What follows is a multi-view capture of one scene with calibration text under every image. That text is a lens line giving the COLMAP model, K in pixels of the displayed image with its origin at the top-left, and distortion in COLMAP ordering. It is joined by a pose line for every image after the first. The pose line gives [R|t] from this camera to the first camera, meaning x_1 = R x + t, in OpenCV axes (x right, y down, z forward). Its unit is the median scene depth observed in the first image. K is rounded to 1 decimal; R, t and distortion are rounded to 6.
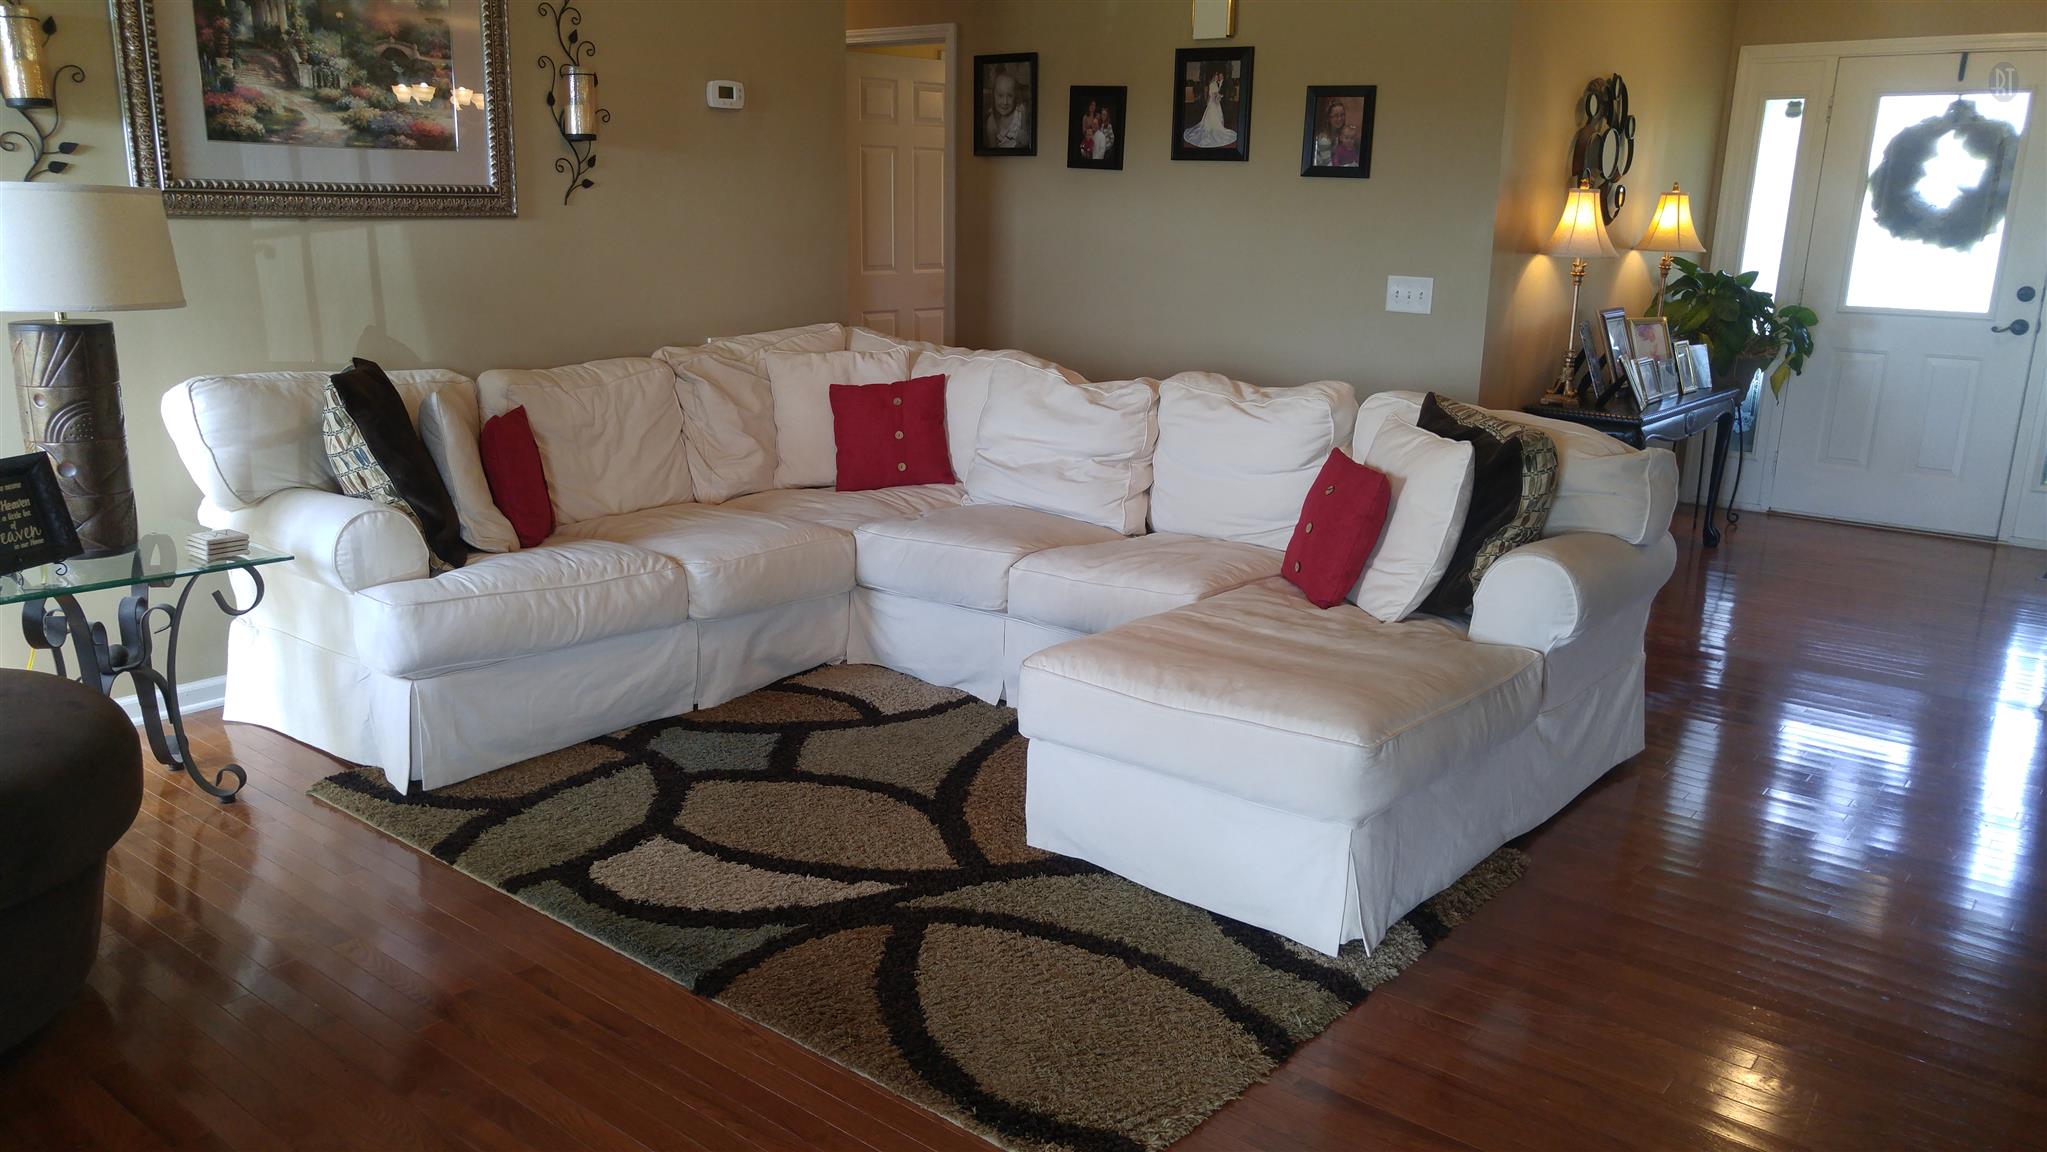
lens RADIAL K [[1545.1, 0, 1023.5], [0, 1545.1, 576.0], [0, 0, 1]] dist [-0.028311, -0.009731]
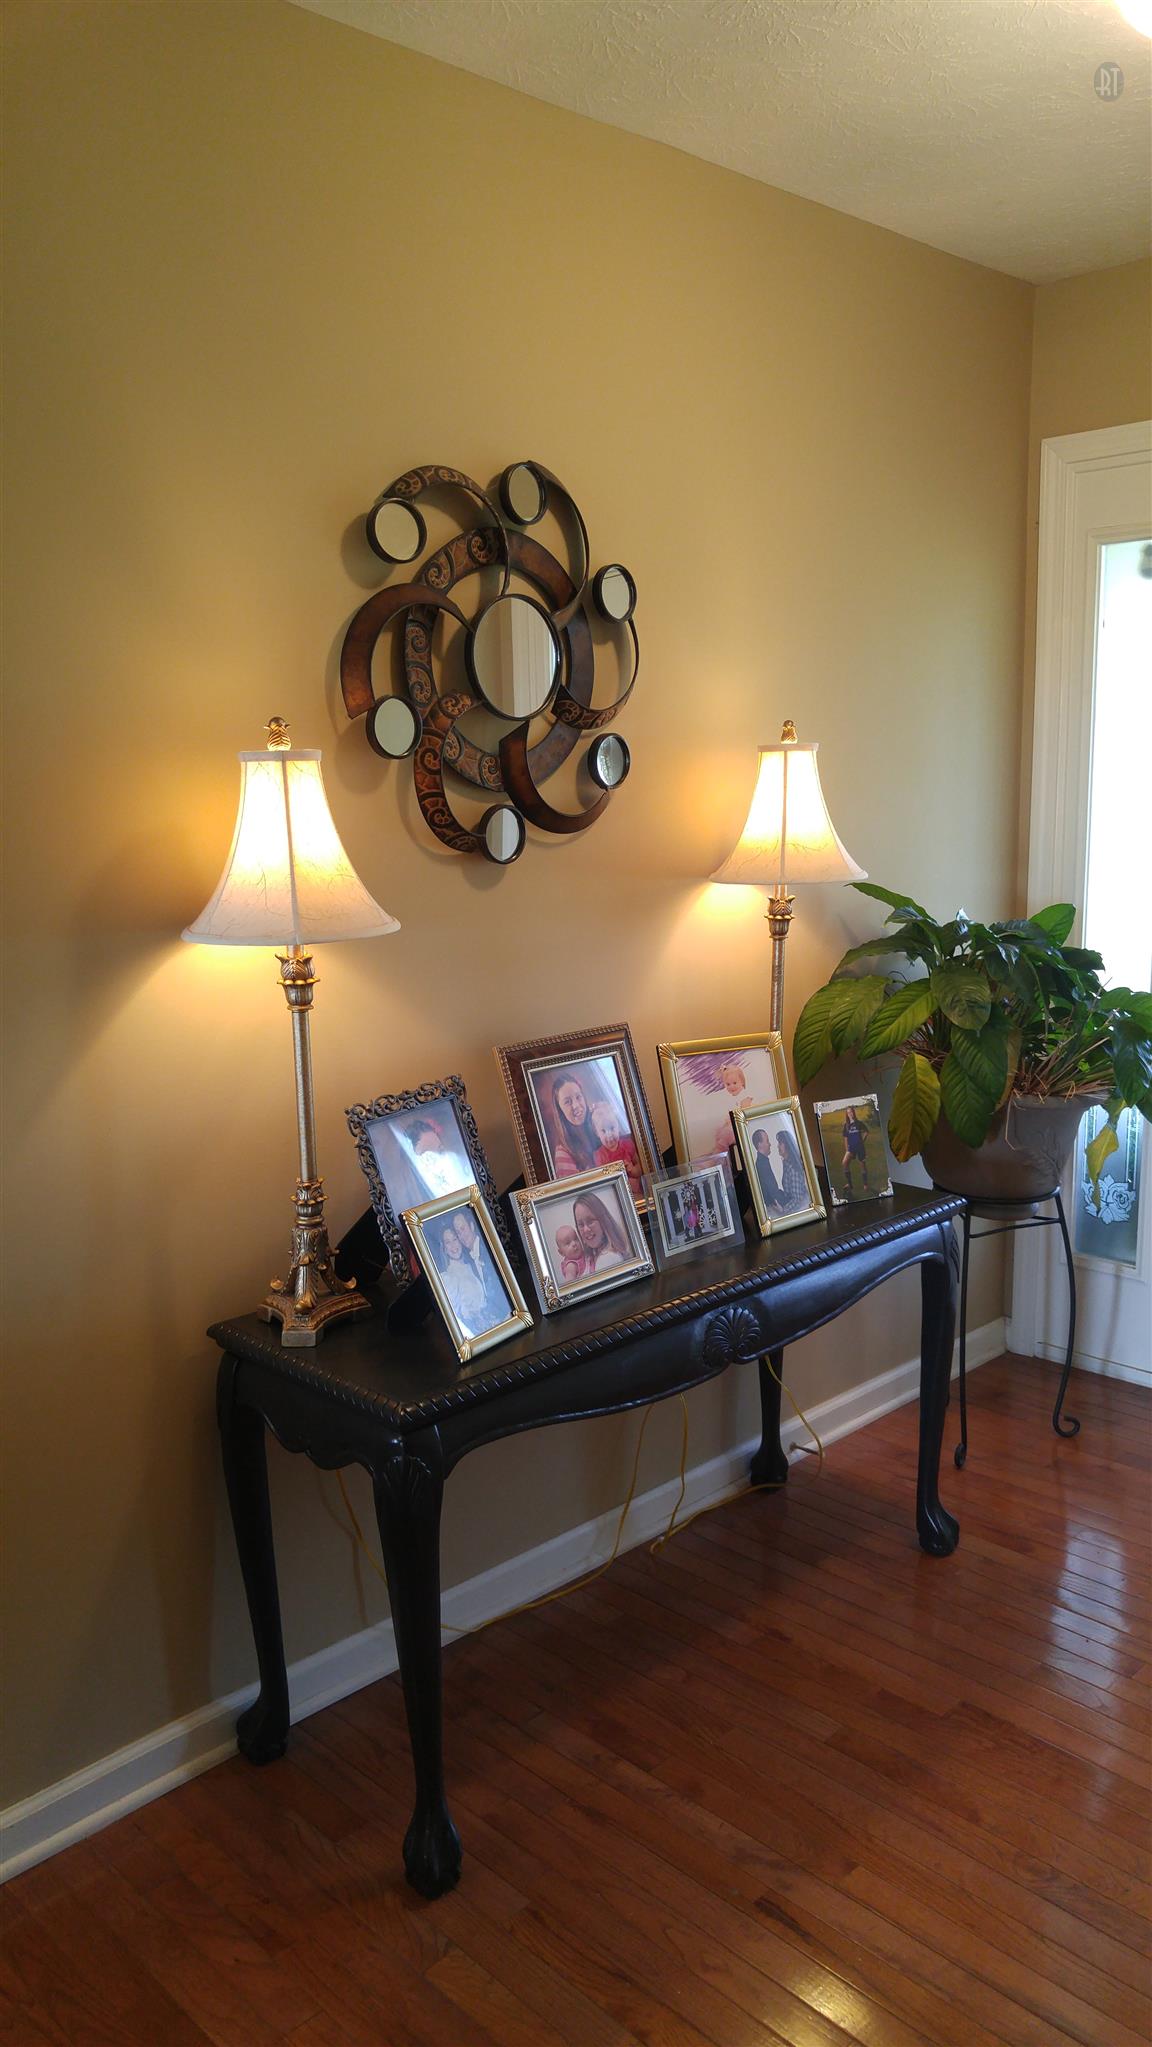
lens RADIAL K [[1545.1, 0, 576.0], [0, 1545.1, 1023.5], [0, 0, 1]] dist [-0.028311, -0.009731]
pose [[0.992965, -0.006676, -0.118221, 0.390745], [-0.003046, 0.996638, -0.081870, -0.128206], [0.118371, 0.081654, 0.989607, 0.537158]]
